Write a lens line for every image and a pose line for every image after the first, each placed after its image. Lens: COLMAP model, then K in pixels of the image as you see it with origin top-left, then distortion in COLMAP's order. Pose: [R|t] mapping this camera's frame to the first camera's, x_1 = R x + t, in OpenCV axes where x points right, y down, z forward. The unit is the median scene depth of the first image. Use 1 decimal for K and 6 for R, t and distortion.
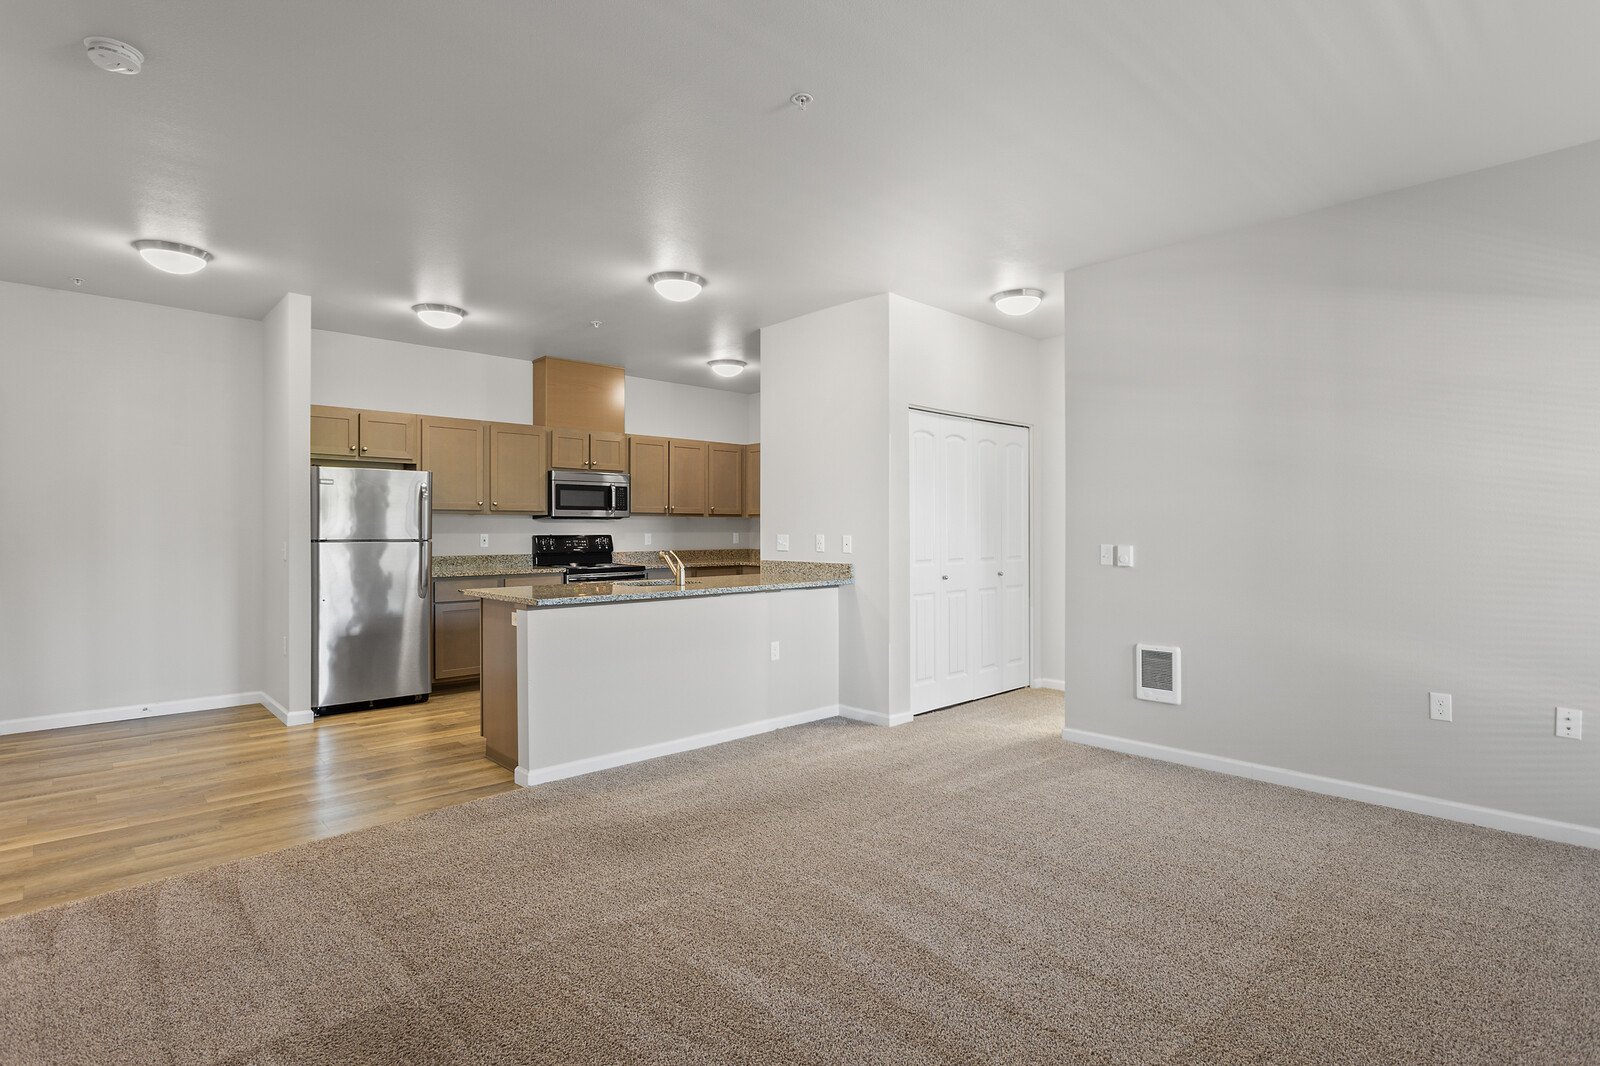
lens RADIAL K [[786.6, 0, 799.7], [0, 786.6, 530.9], [0, 0, 1]] dist [0.005053, 0.000455]
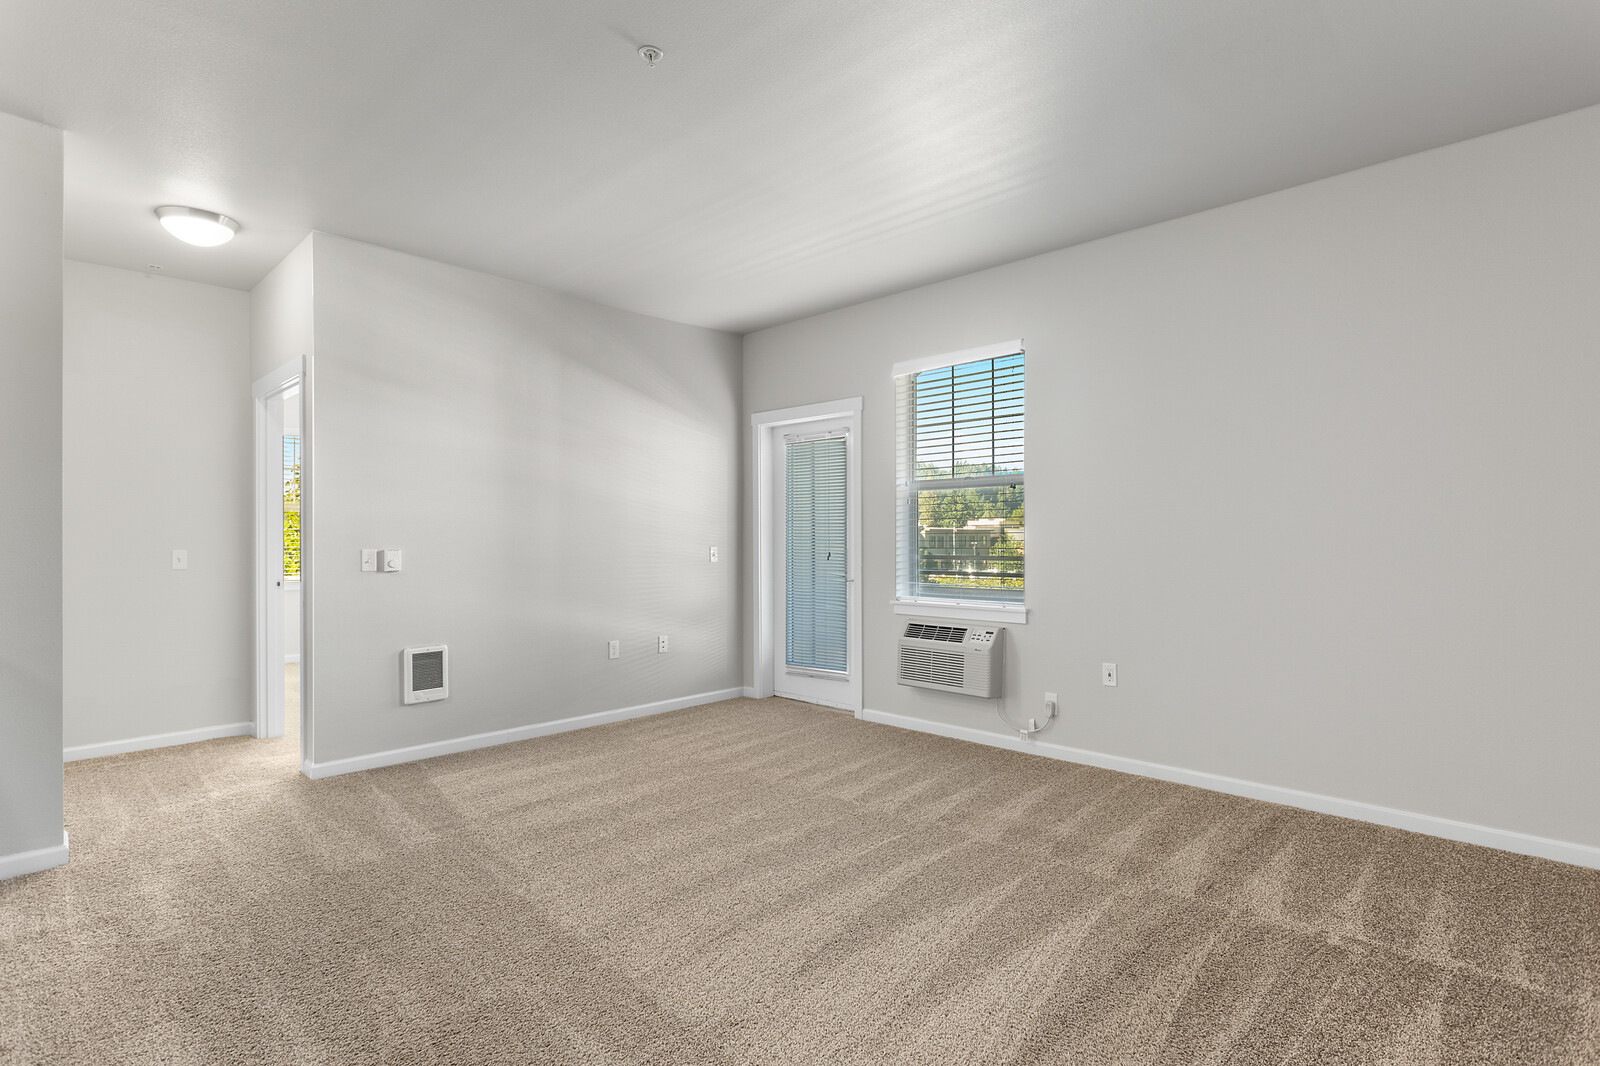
lens RADIAL K [[786.6, 0, 800.8], [0, 786.6, 537.8], [0, 0, 1]] dist [0.005053, 0.000455]
pose [[-0.043190, 0.000751, 0.999067, -0.675717], [-0.005924, 0.999982, -0.001008, 0.002961], [-0.999049, -0.005962, -0.043184, 0.644573]]
